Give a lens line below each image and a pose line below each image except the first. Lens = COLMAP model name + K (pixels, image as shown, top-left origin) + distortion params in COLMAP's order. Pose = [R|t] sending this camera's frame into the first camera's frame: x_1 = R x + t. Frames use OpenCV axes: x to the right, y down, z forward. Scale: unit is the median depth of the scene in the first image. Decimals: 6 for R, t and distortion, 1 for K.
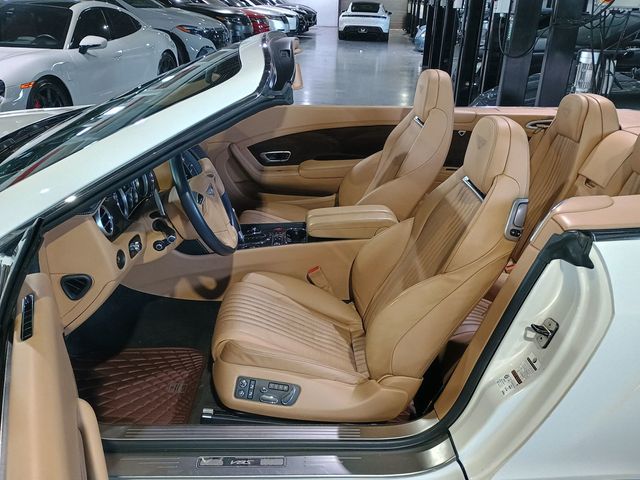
lens RADIAL K [[554.0, 0, 322.8], [0, 554.0, 246.5], [0, 0, 1]] dist [0.061941, -0.072807]
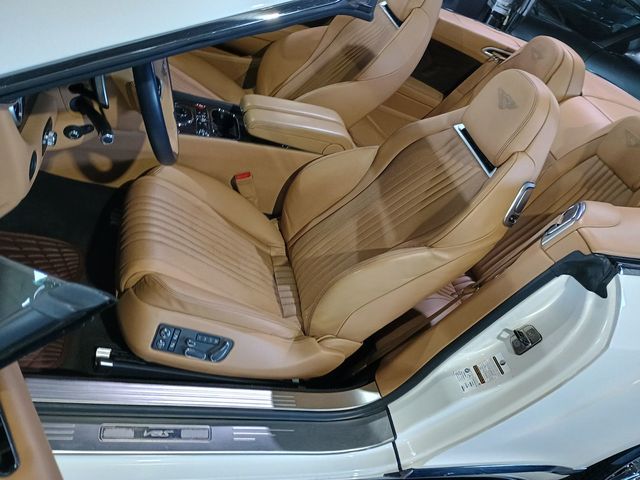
lens RADIAL K [[554.0, 0, 322.6], [0, 554.0, 235.9], [0, 0, 1]] dist [0.061941, -0.072807]
pose [[0.913035, 0.161767, 0.374432, -0.255449], [-0.263060, 0.935098, 0.237469, -0.125859], [-0.311716, -0.315315, 0.896331, 0.267656]]
